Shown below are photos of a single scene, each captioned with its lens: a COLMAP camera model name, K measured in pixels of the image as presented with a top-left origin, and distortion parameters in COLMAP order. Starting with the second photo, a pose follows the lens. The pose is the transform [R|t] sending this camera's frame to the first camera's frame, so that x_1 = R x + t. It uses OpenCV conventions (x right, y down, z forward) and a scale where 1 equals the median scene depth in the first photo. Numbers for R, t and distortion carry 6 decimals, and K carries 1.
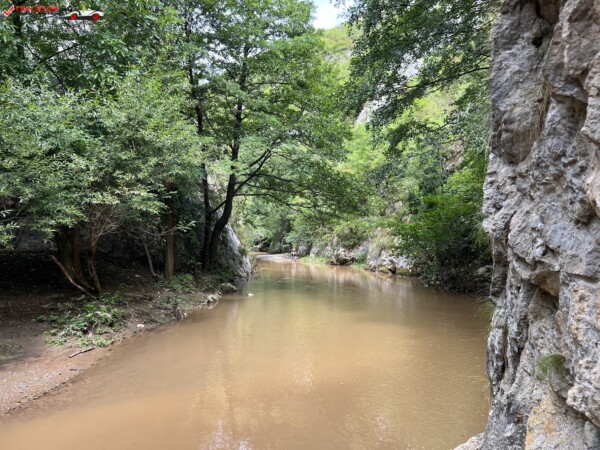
lens RADIAL K [[458.2, 0, 296.5], [0, 458.2, 227.3], [0, 0, 1]] dist [0.043096, -0.053911]
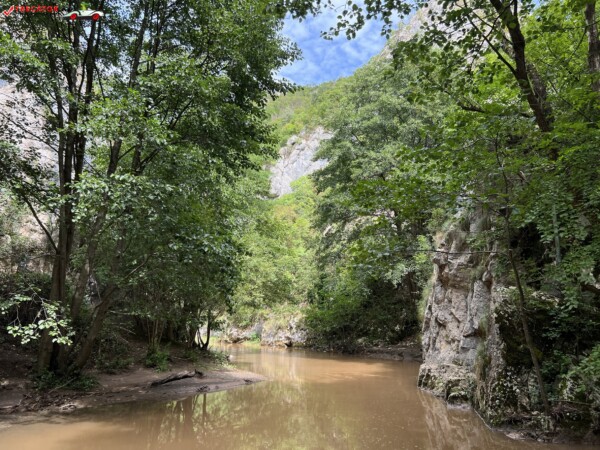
lens RADIAL K [[458.2, 0, 289.7], [0, 458.2, 220.9], [0, 0, 1]] dist [0.043096, -0.053911]
pose [[0.938926, 0.083029, 0.333953, -0.955183], [-0.017117, 0.980523, -0.195658, 0.004408], [-0.343693, 0.177992, 0.922059, -1.136822]]
